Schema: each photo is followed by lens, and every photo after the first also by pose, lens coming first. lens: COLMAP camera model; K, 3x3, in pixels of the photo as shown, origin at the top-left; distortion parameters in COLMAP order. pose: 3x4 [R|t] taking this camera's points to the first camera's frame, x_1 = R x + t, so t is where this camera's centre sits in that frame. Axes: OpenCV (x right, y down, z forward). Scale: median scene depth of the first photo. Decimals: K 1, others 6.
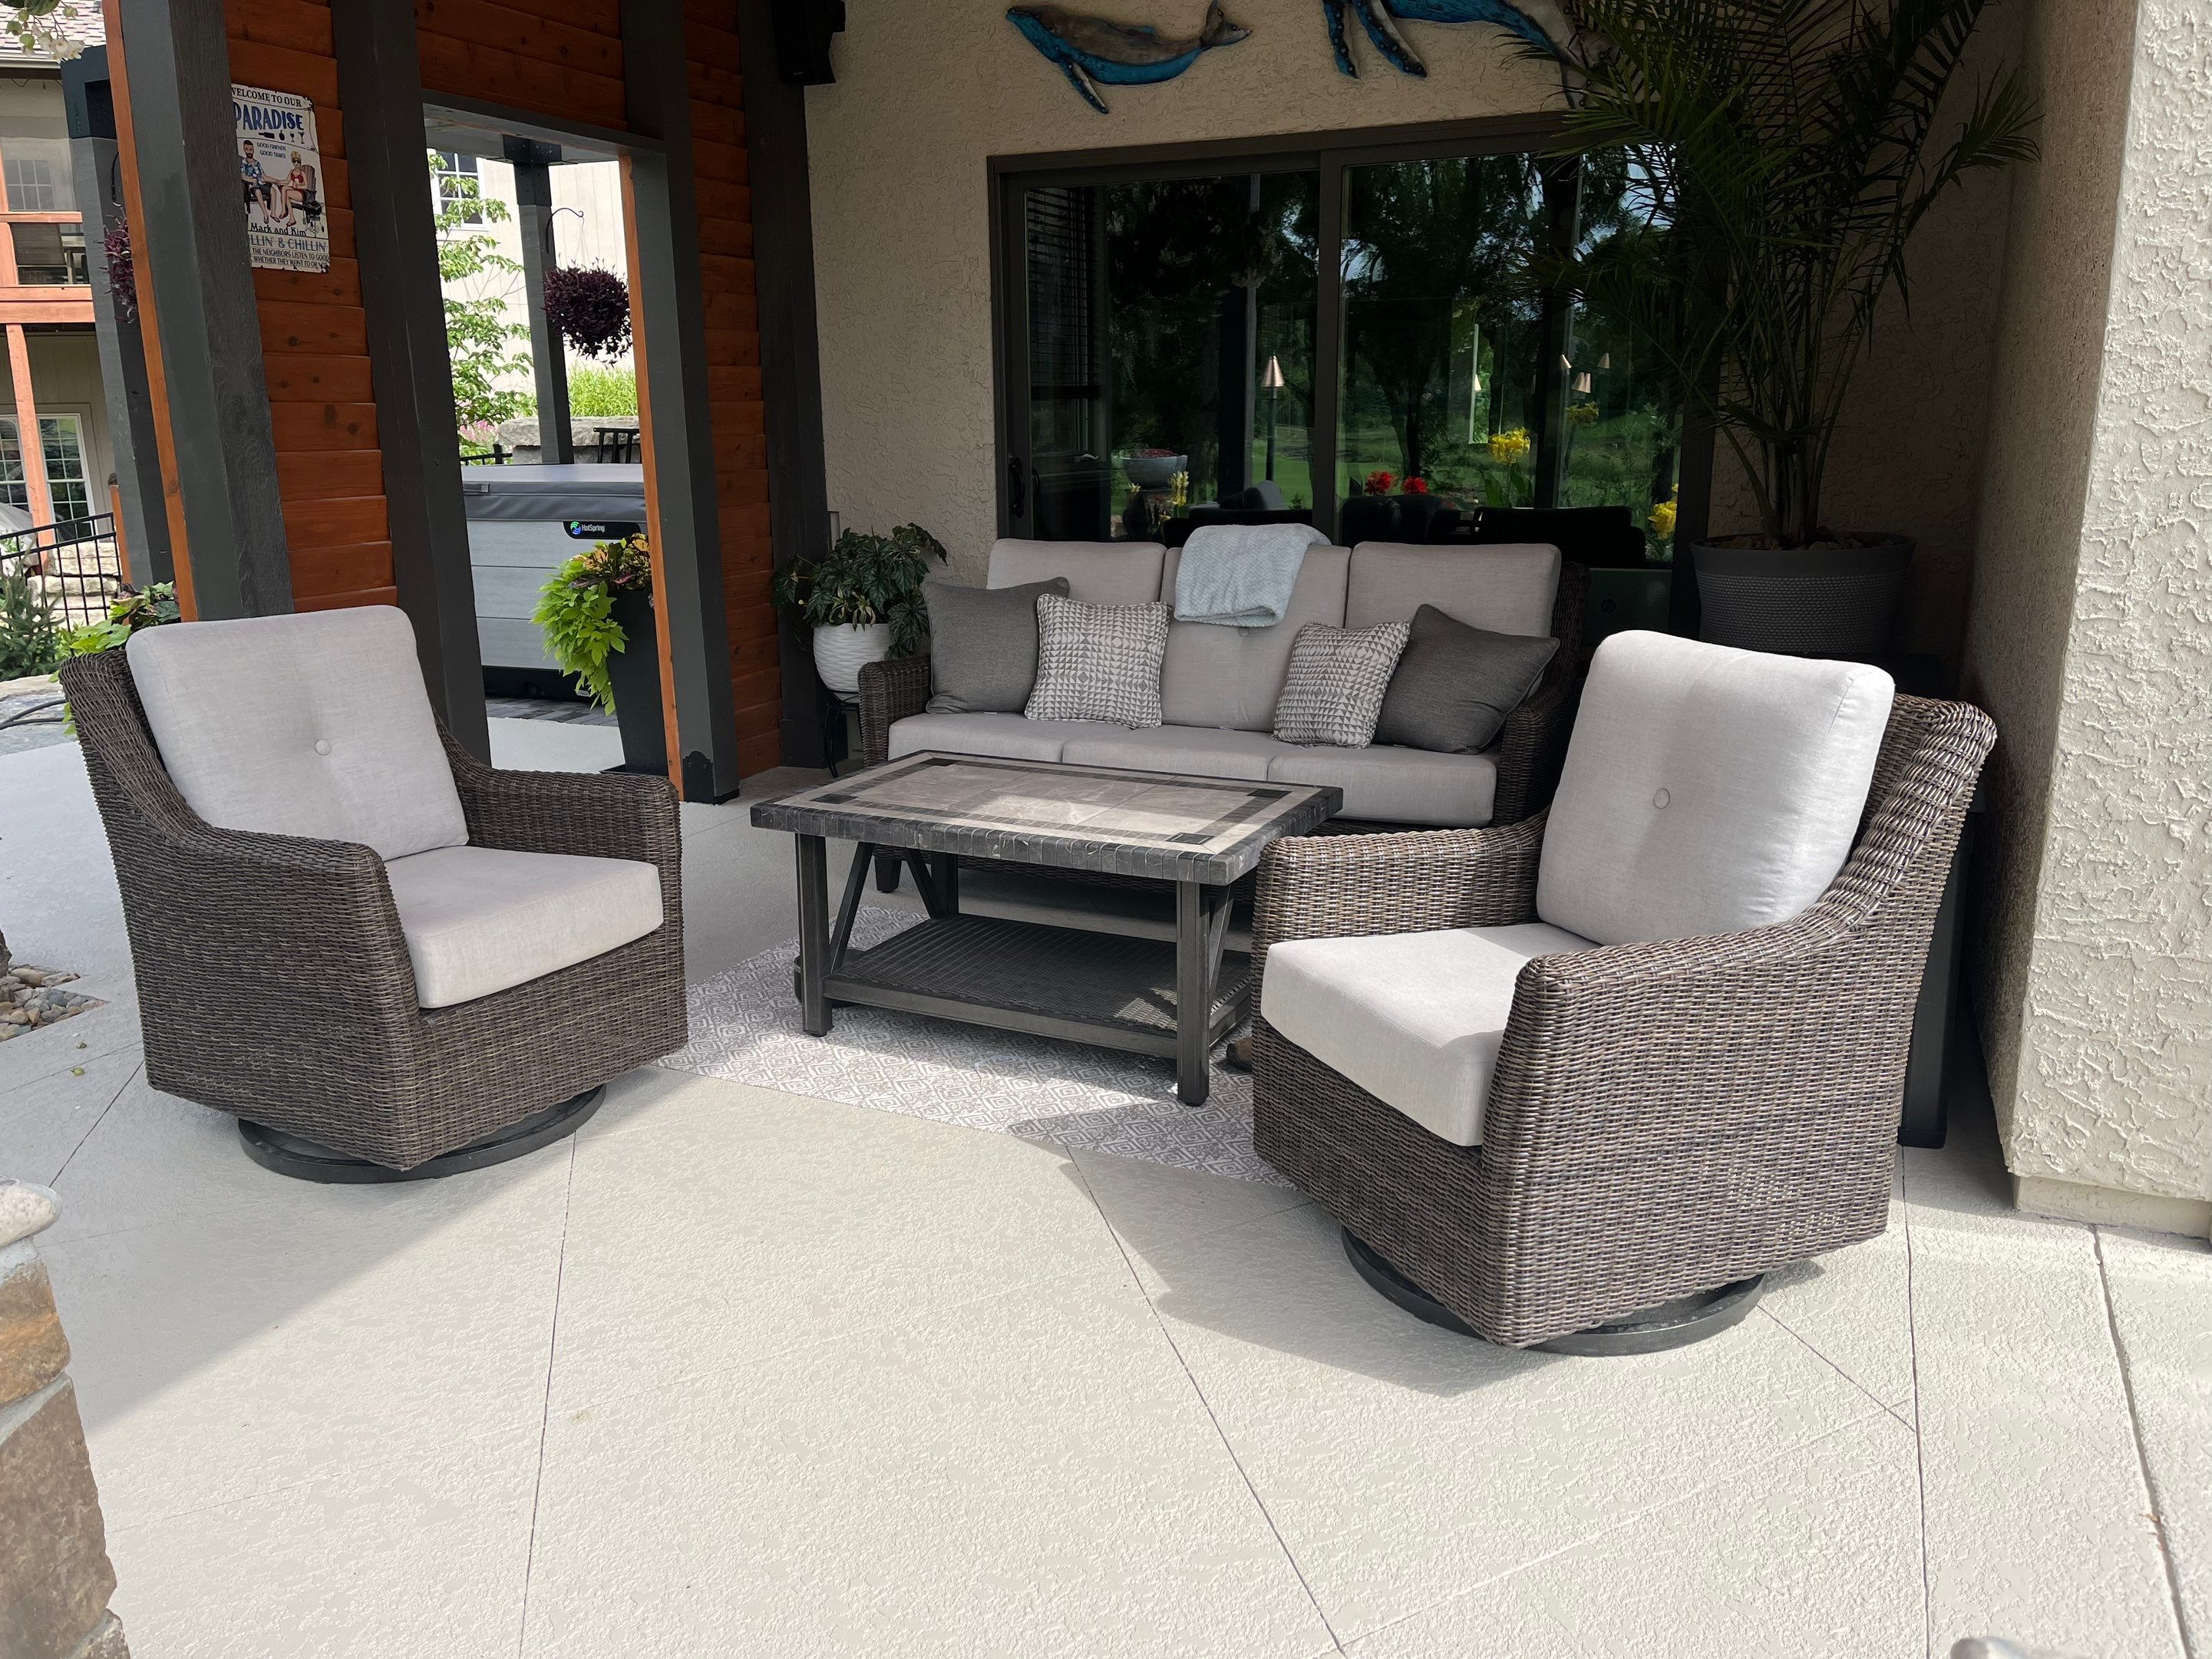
lens RADIAL K [[1699.9, 0, 1139.3], [0, 1699.9, 836.5], [0, 0, 1]] dist [0.082083, -0.108787]
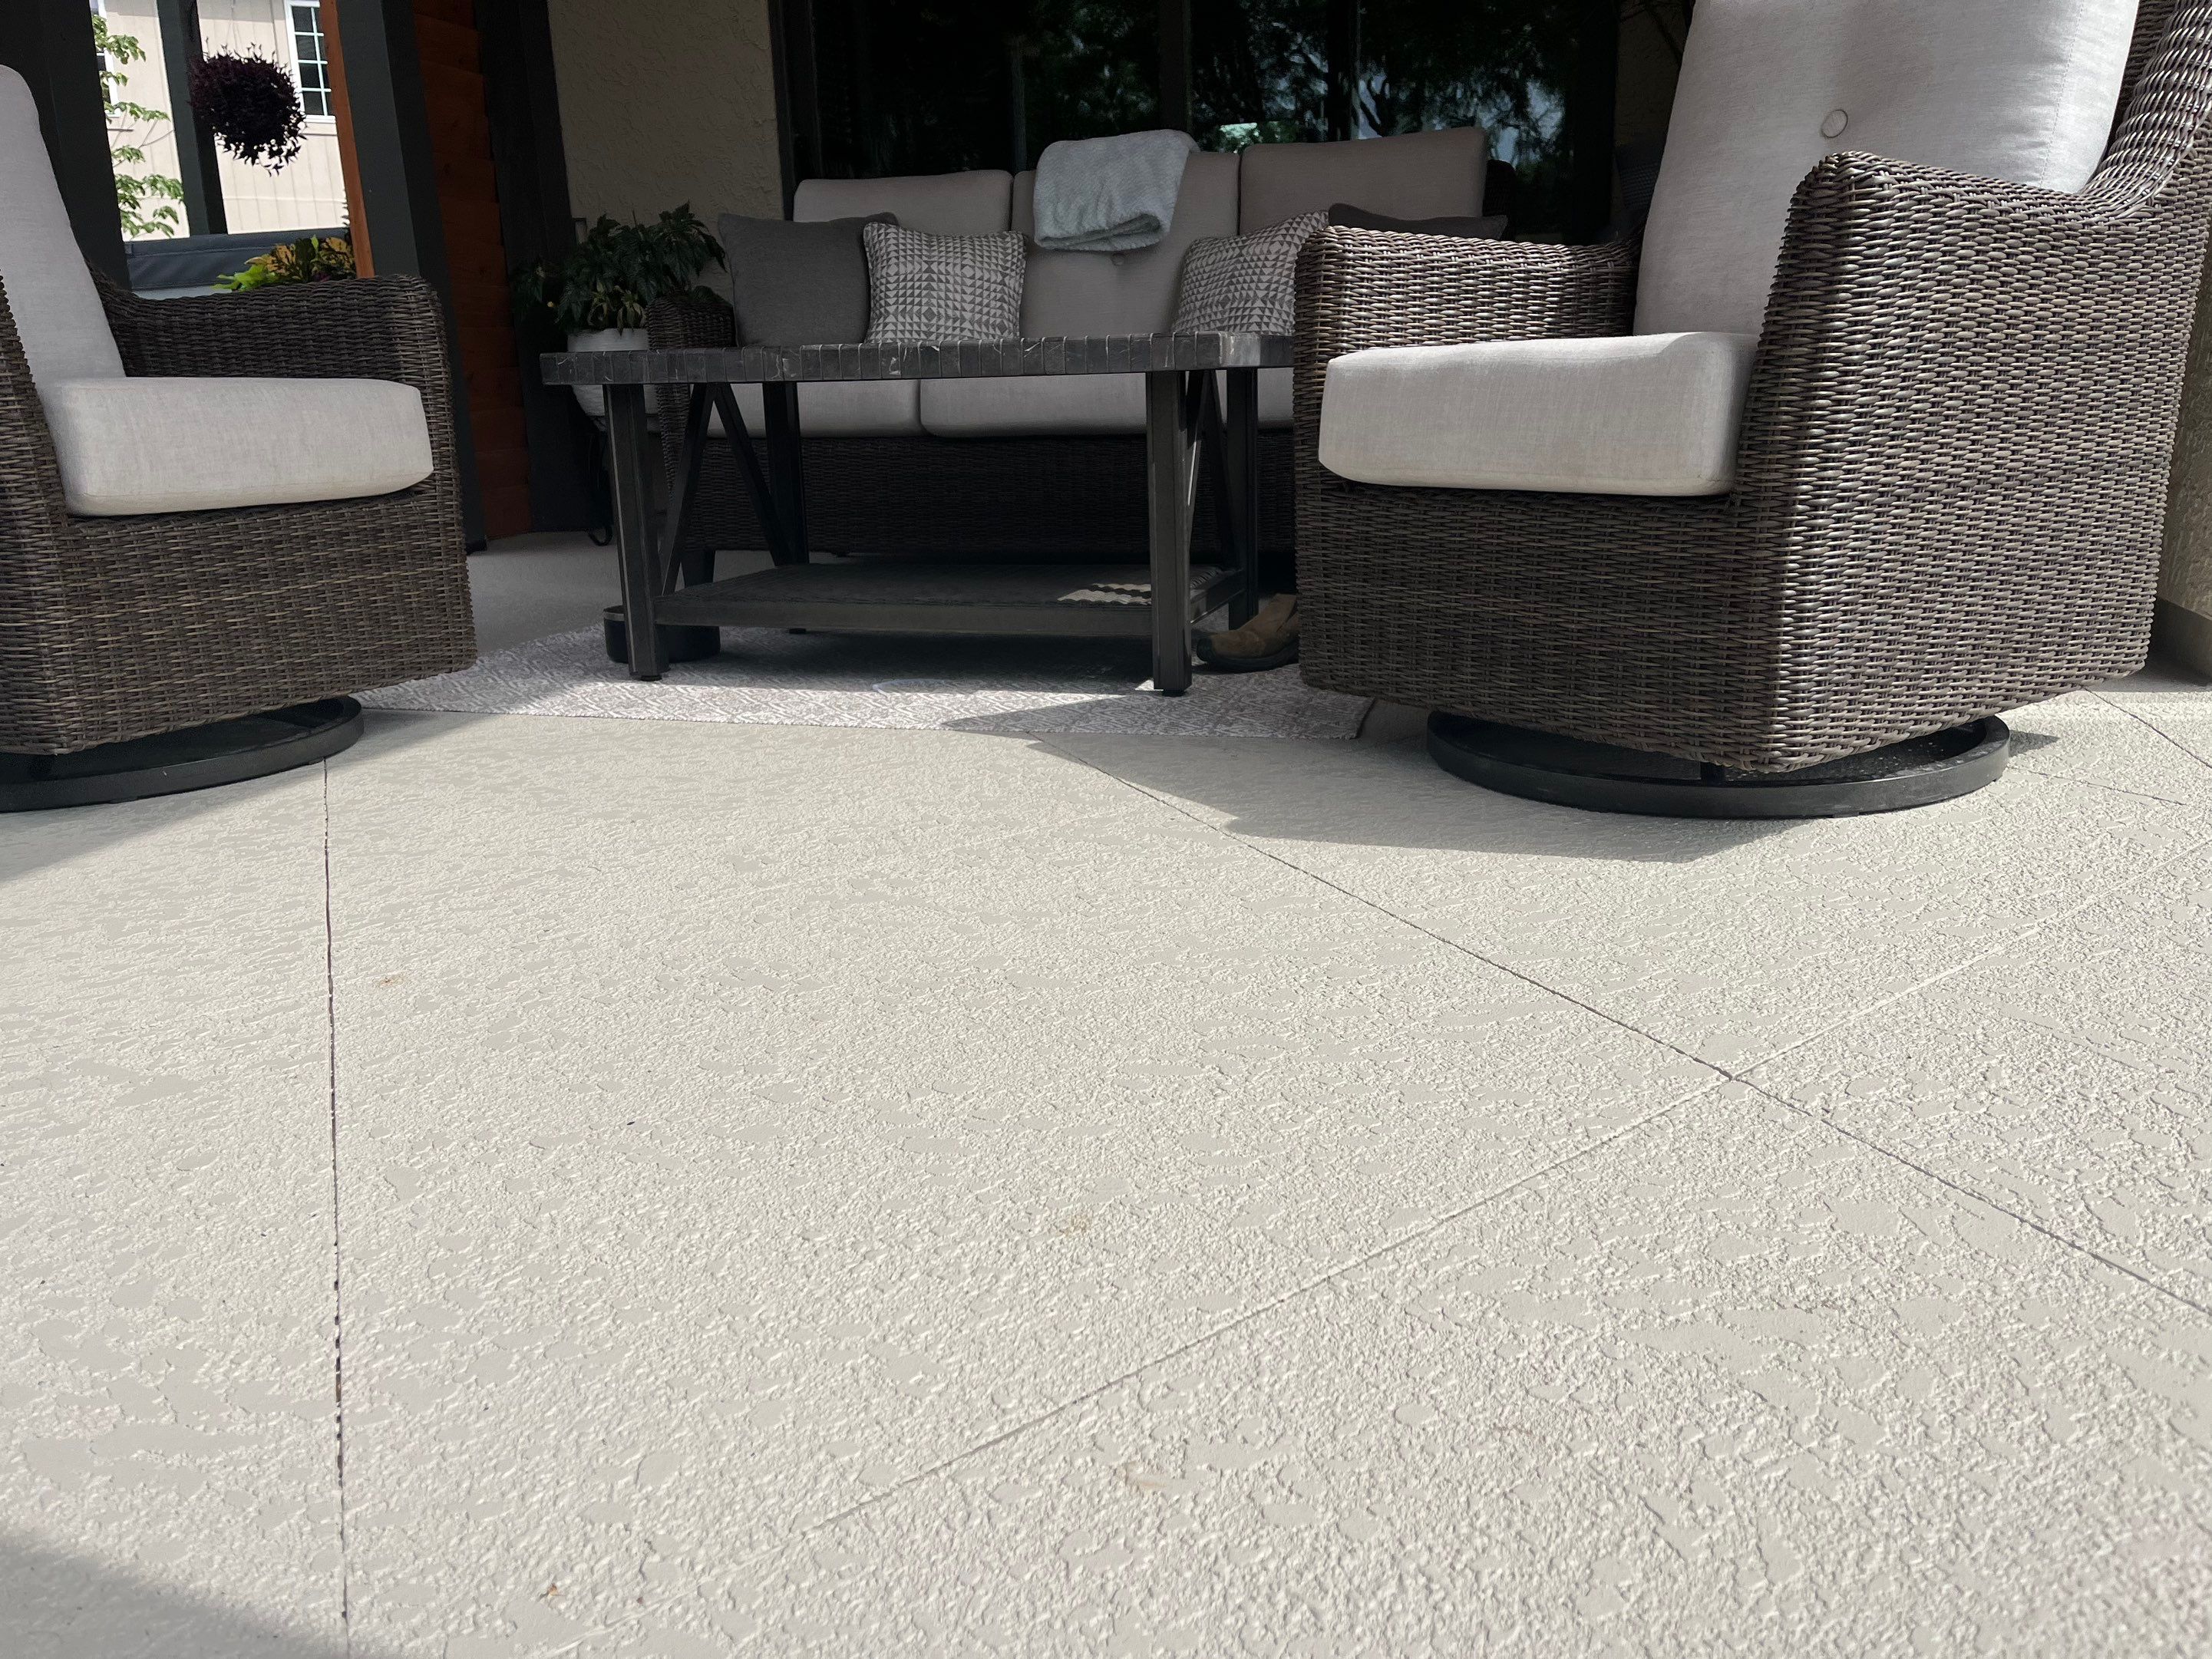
lens RADIAL K [[1674.8, 0, 1134.2], [0, 1674.8, 824.5], [0, 0, 1]] dist [0.087198, -0.105871]
pose [[0.985205, -0.064020, 0.158975, -0.106198], [0.064669, 0.997906, 0.001092, 0.205489], [-0.158712, 0.009205, 0.987282, 0.241876]]
